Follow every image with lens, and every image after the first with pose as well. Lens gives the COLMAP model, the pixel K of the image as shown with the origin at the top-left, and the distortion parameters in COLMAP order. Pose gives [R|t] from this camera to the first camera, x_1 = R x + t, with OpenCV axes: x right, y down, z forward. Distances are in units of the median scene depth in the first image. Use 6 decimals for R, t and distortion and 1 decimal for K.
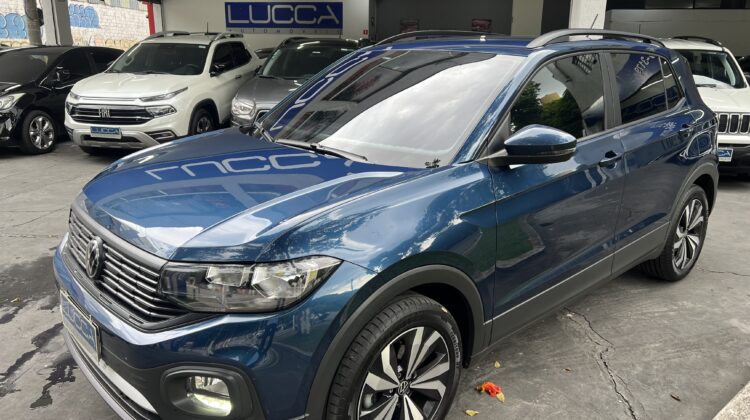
lens RADIAL K [[567.3, 0, 373.0], [0, 567.3, 207.9], [0, 0, 1]] dist [0.046541, -0.049811]
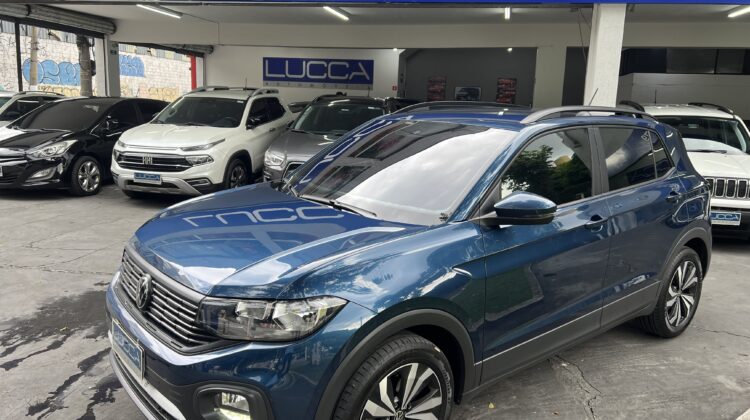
lens RADIAL K [[567.3, 0, 374.5], [0, 567.3, 205.7], [0, 0, 1]] dist [0.046541, -0.049811]
pose [[0.998415, 0.032473, -0.045977, 0.011129], [-0.036426, 0.995460, -0.087937, -0.001060], [0.042912, 0.089472, 0.995064, -0.046881]]
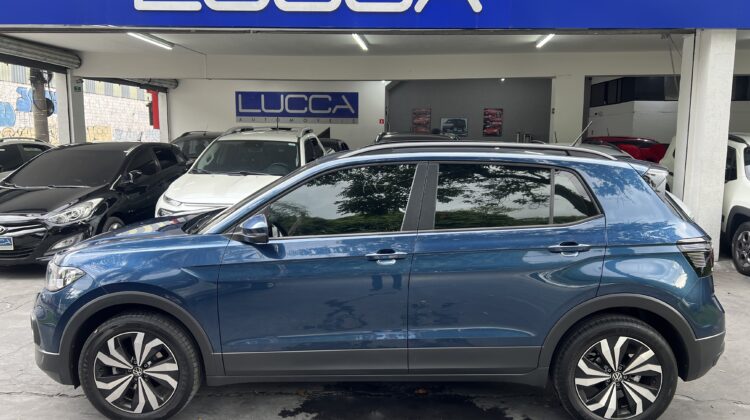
lens RADIAL K [[567.3, 0, 375.3], [0, 567.3, 213.5], [0, 0, 1]] dist [0.046541, -0.049811]
pose [[0.995598, -0.015508, 0.092437, -0.273935], [0.027242, 0.991519, -0.127071, -0.054239], [-0.089683, 0.129030, 0.987577, 0.099966]]
